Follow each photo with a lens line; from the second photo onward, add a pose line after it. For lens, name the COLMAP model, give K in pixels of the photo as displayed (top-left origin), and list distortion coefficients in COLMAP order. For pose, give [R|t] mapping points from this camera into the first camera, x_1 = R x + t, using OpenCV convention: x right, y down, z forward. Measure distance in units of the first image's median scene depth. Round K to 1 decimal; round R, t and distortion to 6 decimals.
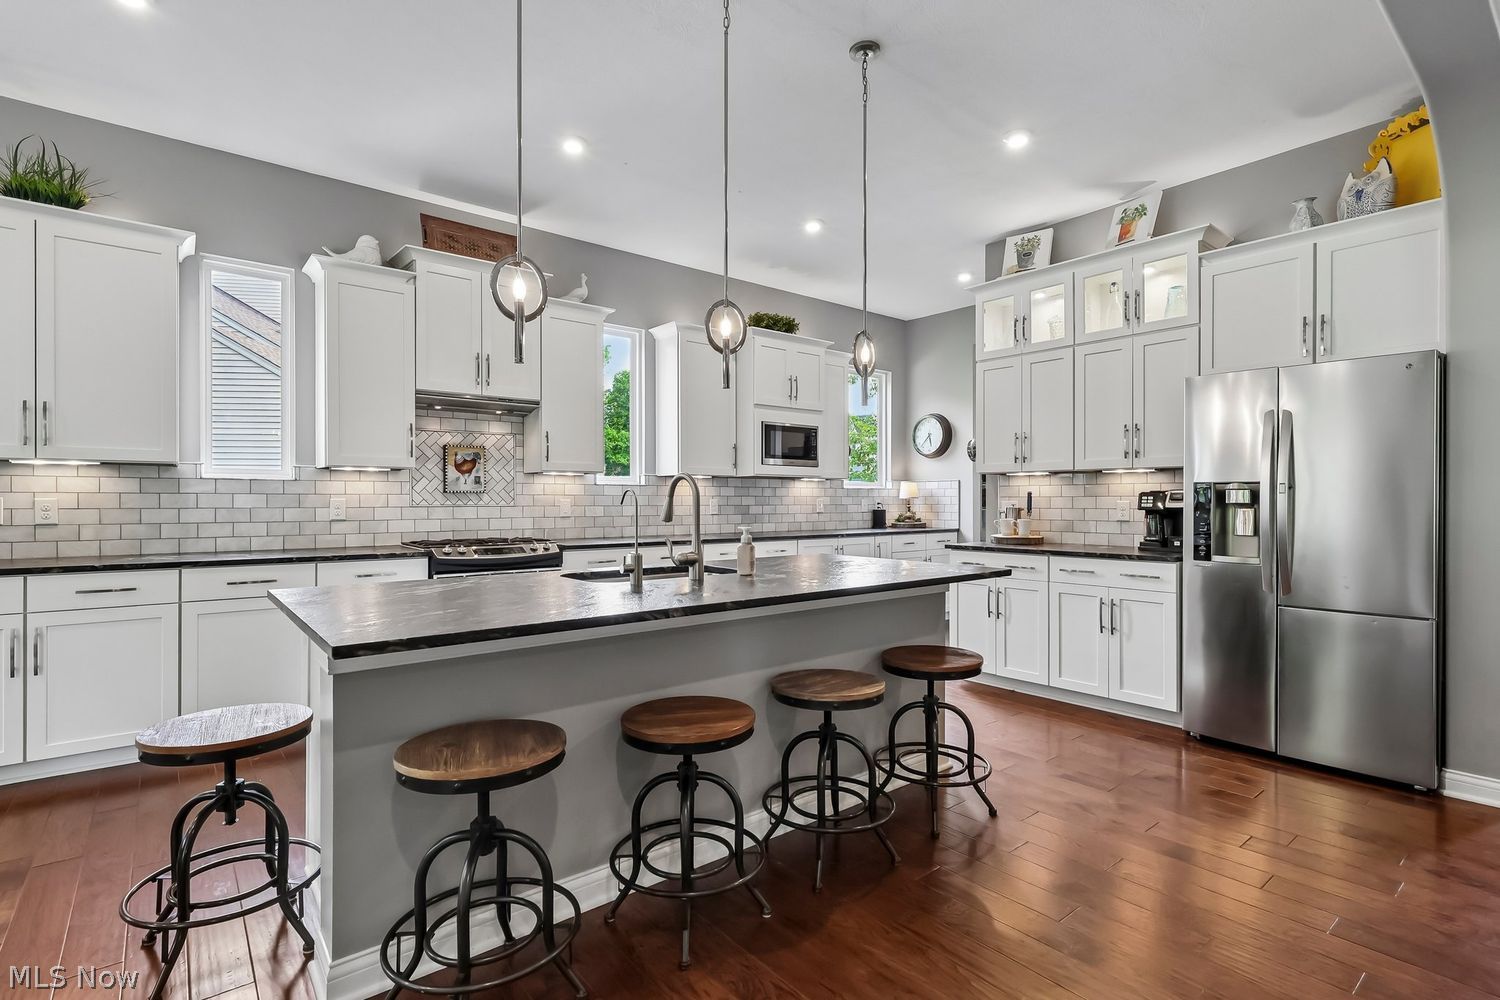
lens RADIAL K [[712.5, 0, 750.0], [0, 712.5, 500.0], [0, 0, 1]] dist [-0.000876, -0.000279]
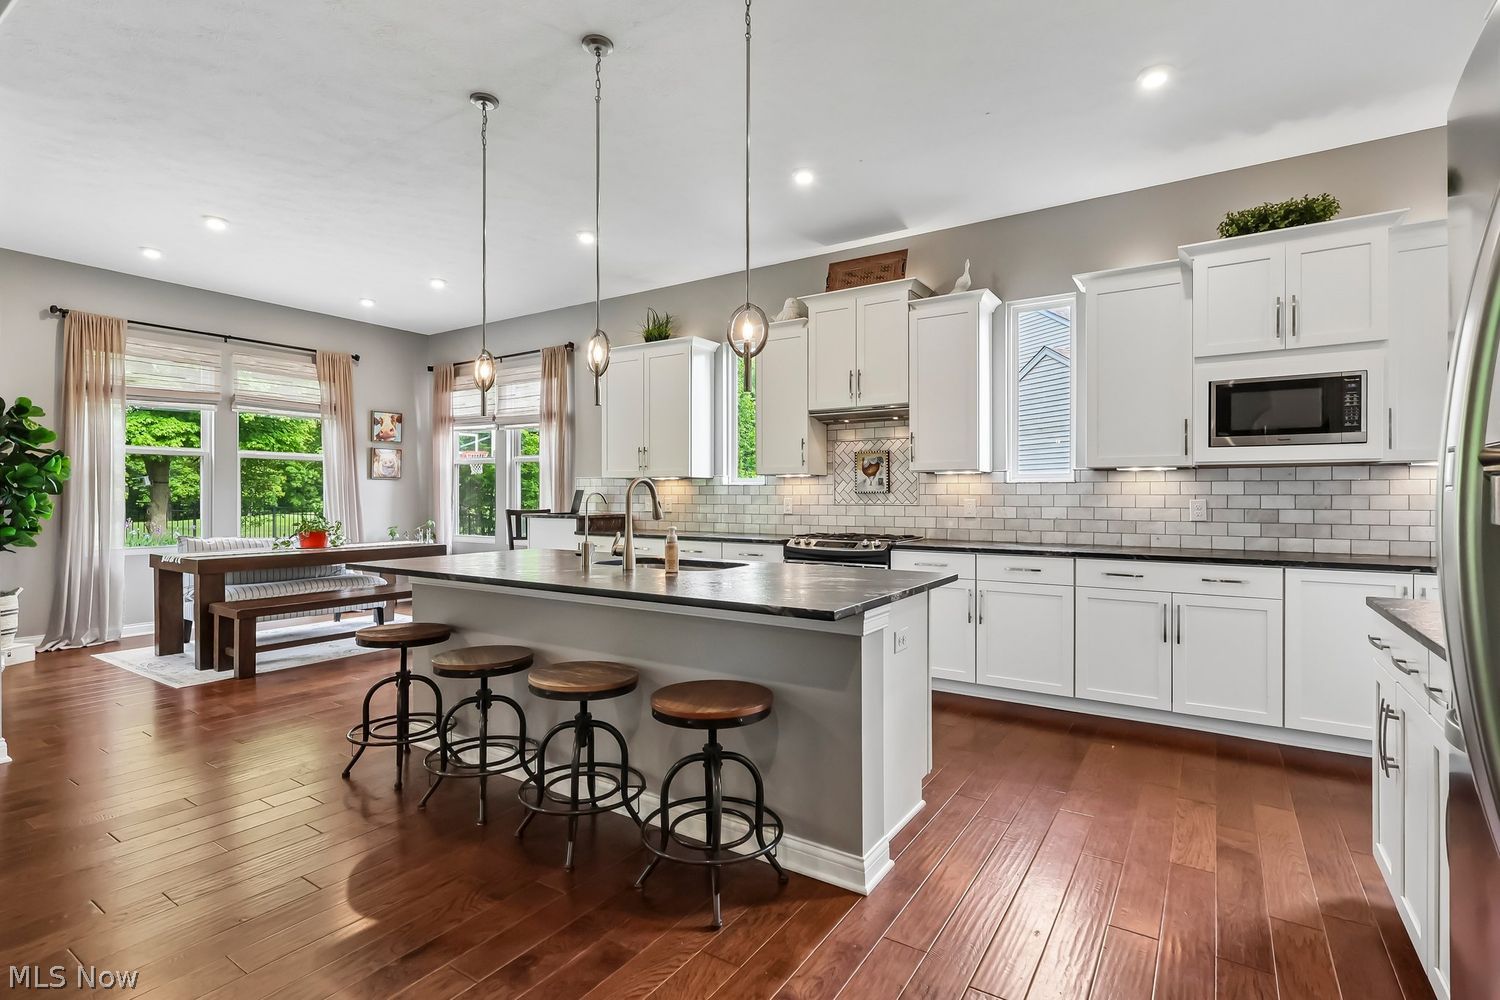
lens RADIAL K [[718.5, 0, 750.0], [0, 718.5, 500.0], [0, 0, 1]] dist [-0.015422, -0.000058]
pose [[0.303125, 0.003487, -0.952944, 0.629222], [-0.002265, 0.999993, 0.002939, -0.002159], [0.952948, 0.001267, 0.303131, 0.473650]]
